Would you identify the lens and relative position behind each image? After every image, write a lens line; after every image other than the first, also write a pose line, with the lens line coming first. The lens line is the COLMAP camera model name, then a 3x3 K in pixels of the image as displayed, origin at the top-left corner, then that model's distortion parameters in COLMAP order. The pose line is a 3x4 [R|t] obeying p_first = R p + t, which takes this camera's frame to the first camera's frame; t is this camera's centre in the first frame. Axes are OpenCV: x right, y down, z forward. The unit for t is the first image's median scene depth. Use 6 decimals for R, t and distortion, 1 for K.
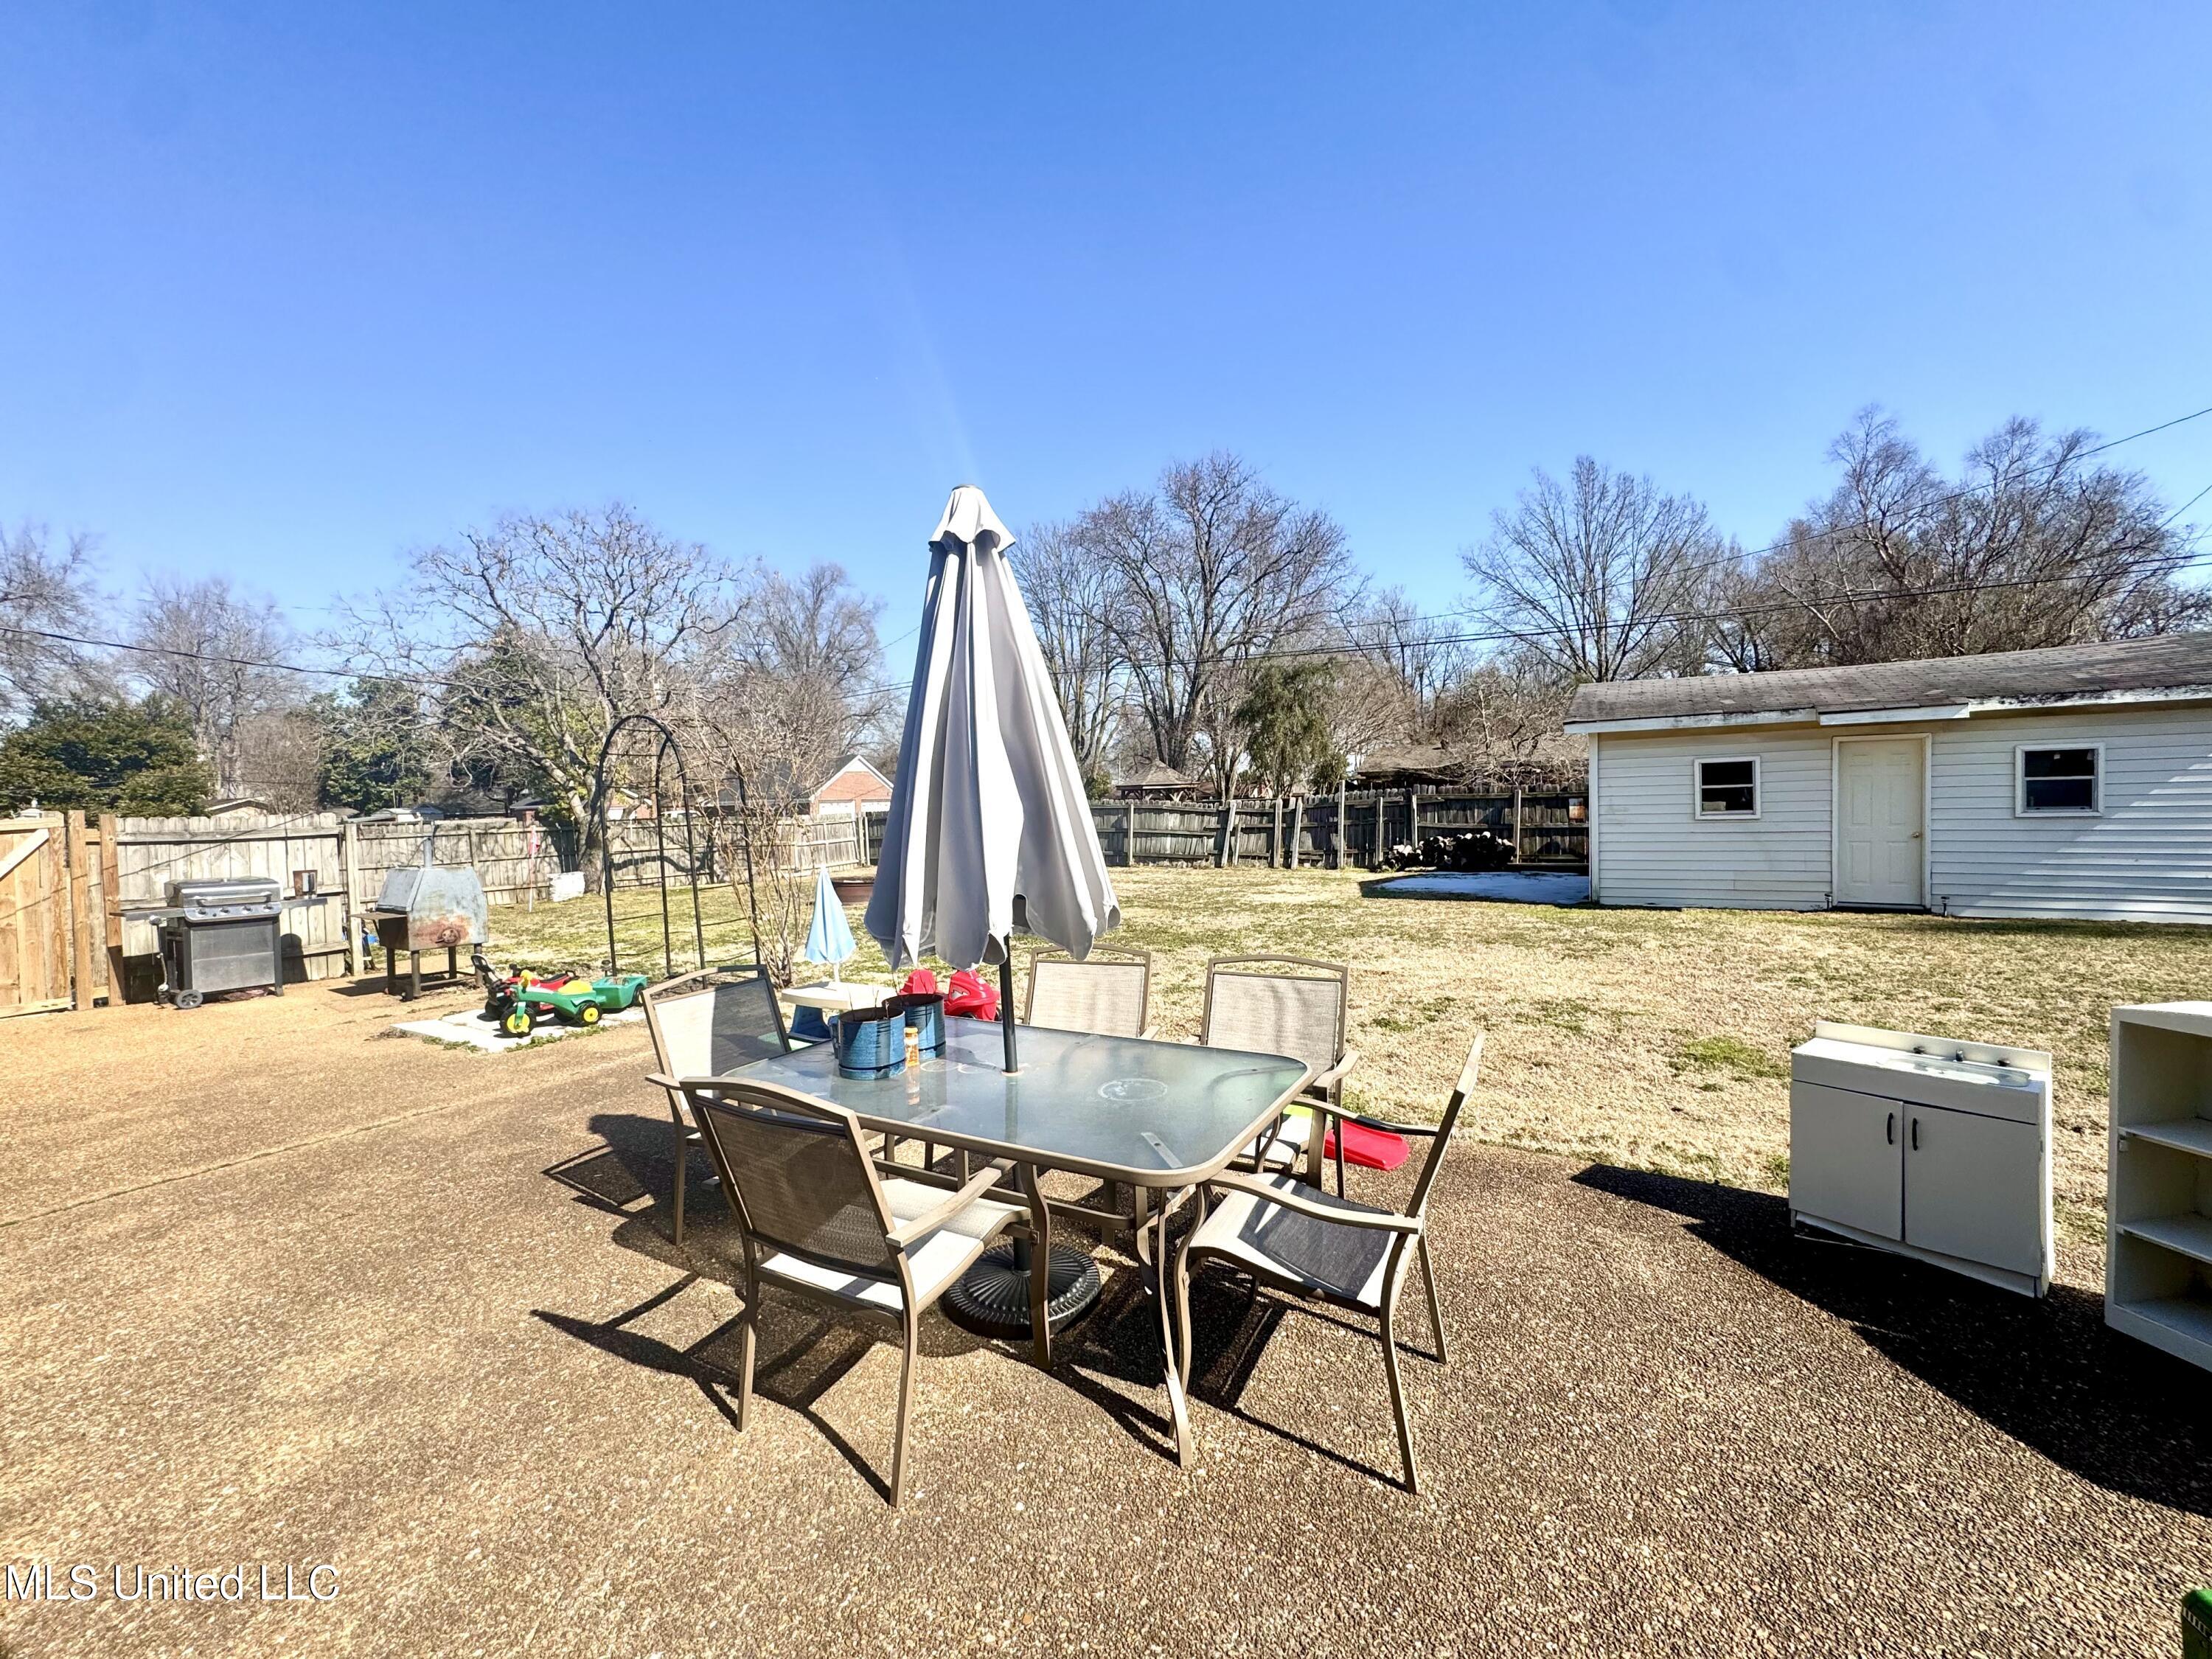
lens RADIAL K [[885.0, 0, 1106.2], [0, 885.0, 827.2], [0, 0, 1]] dist [-0.004492, 0.000680]
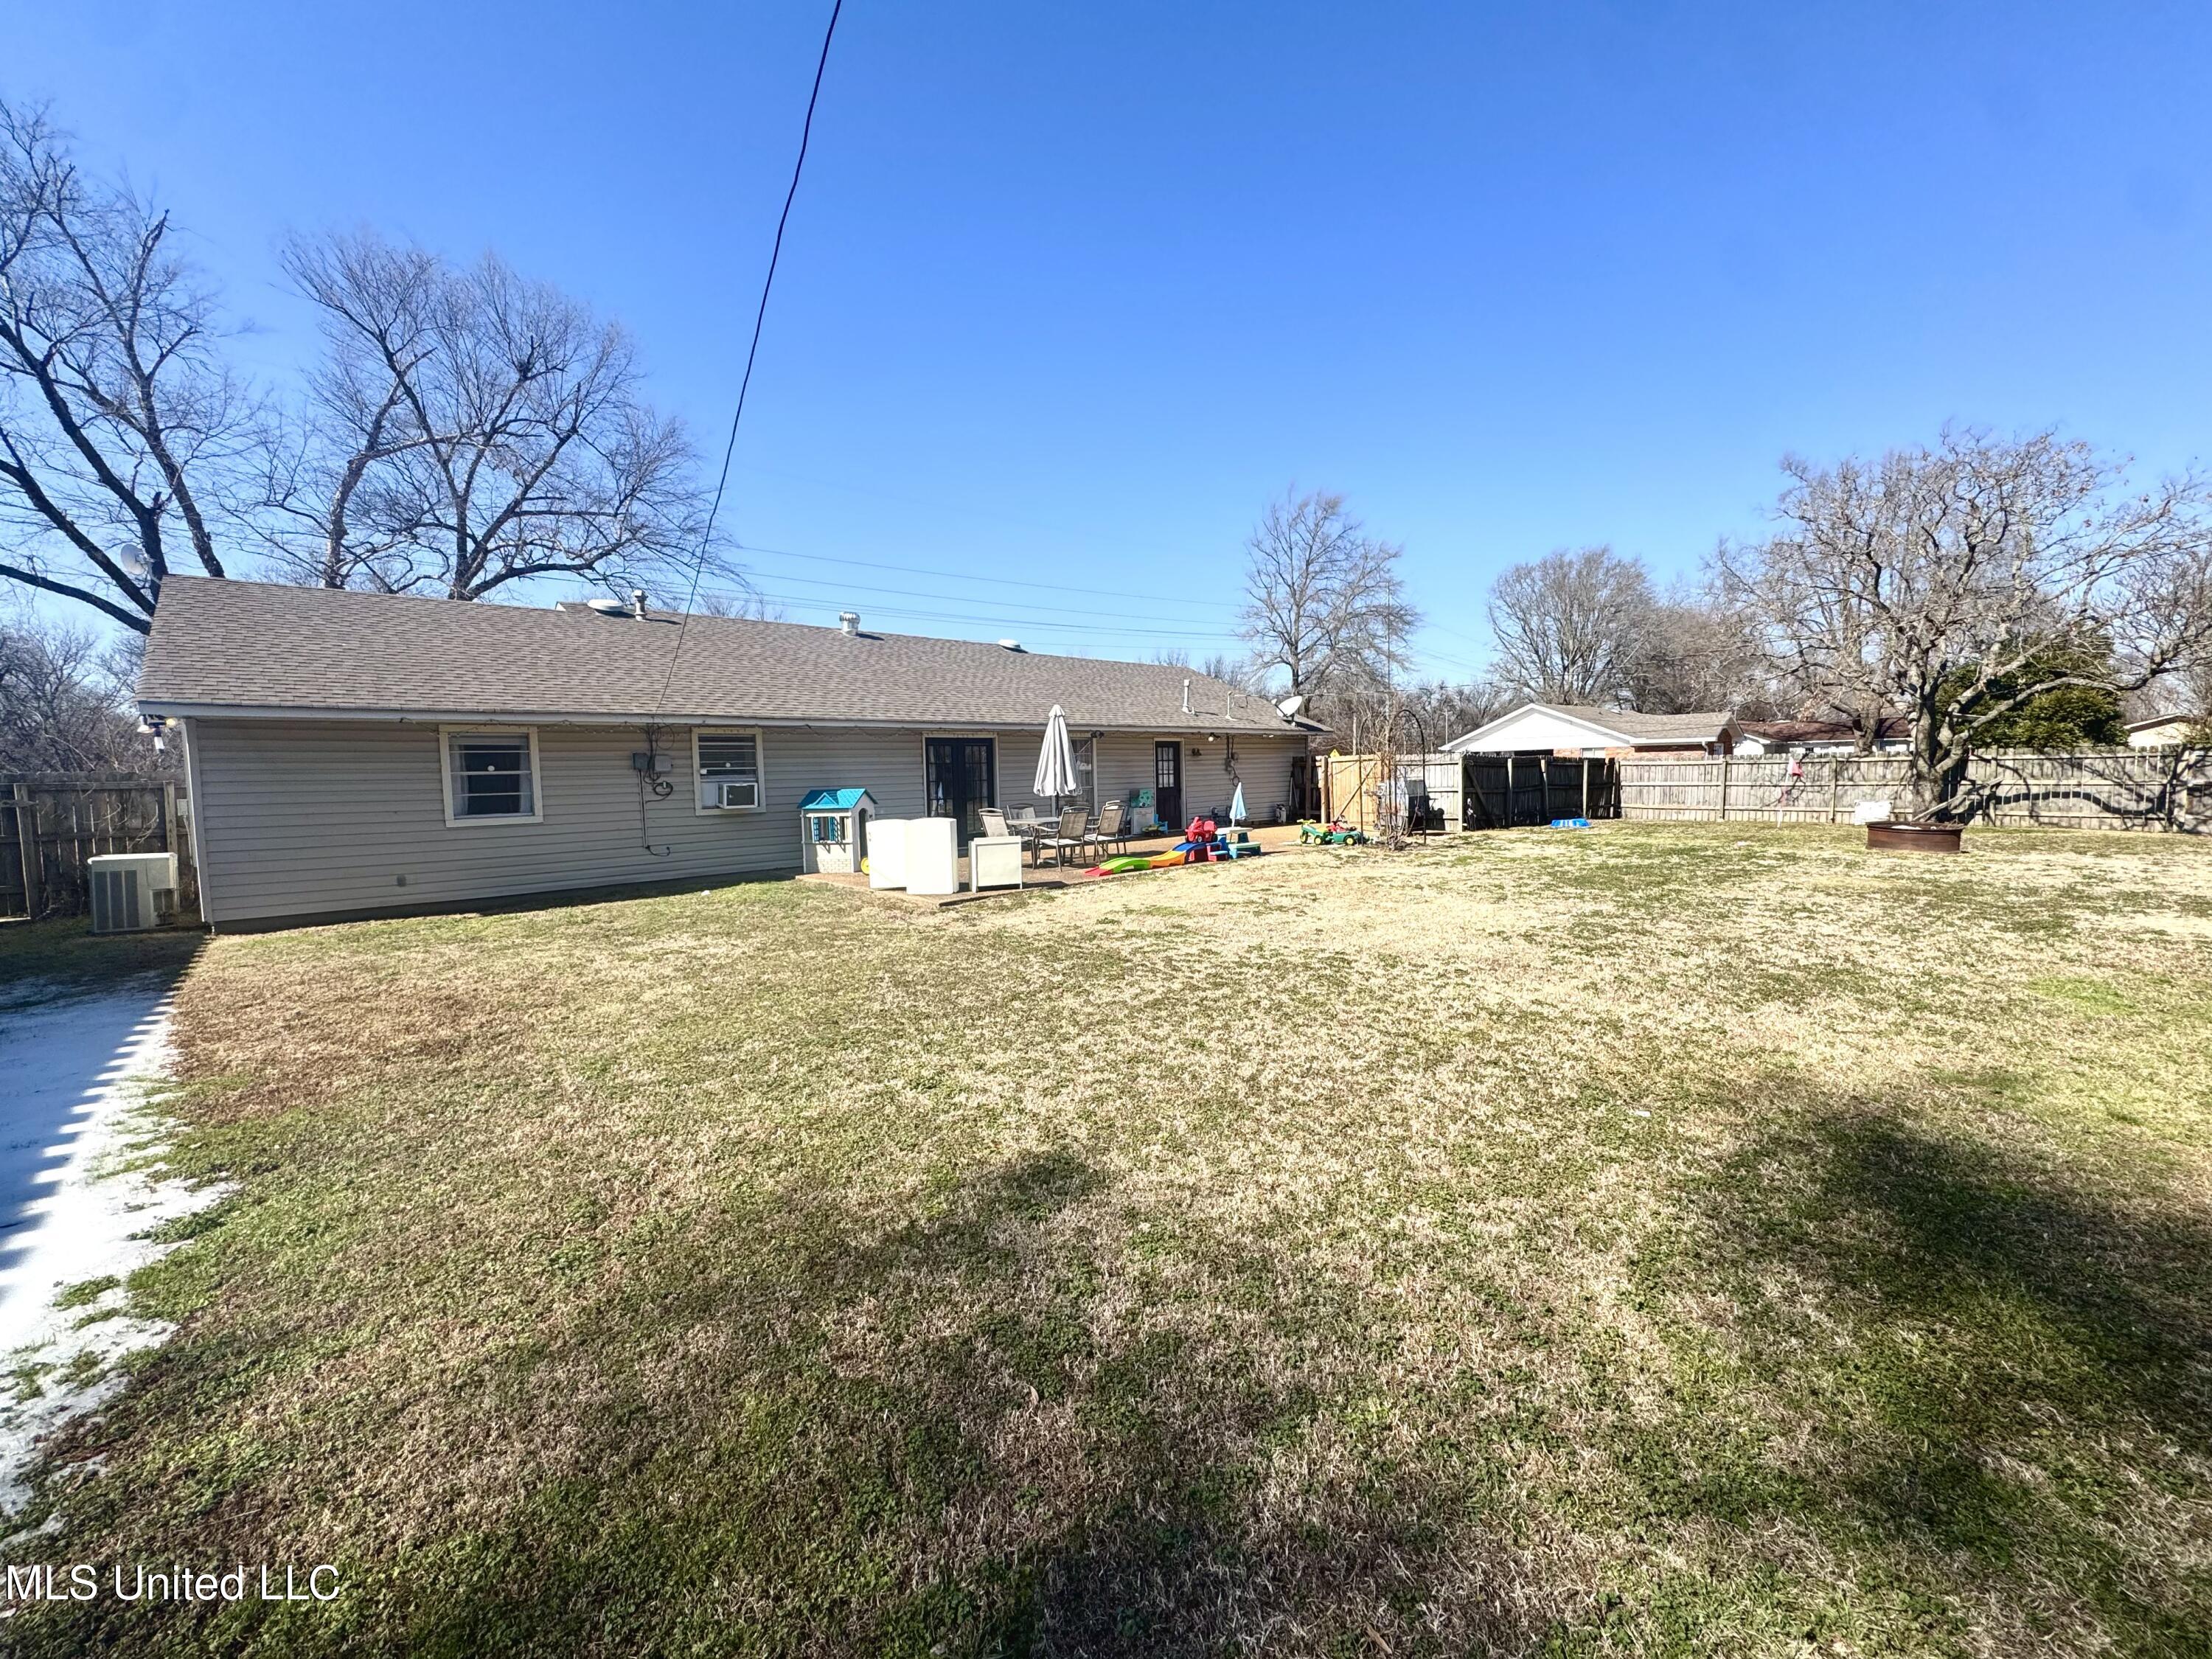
lens RADIAL K [[885.0, 0, 1111.6], [0, 885.0, 826.6], [0, 0, 1]] dist [-0.004492, 0.000680]
pose [[-0.262003, 0.097589, -0.960120, 0.709834], [0.003227, 0.994957, 0.100249, -0.028866], [0.965062, 0.023168, -0.260996, 0.398910]]
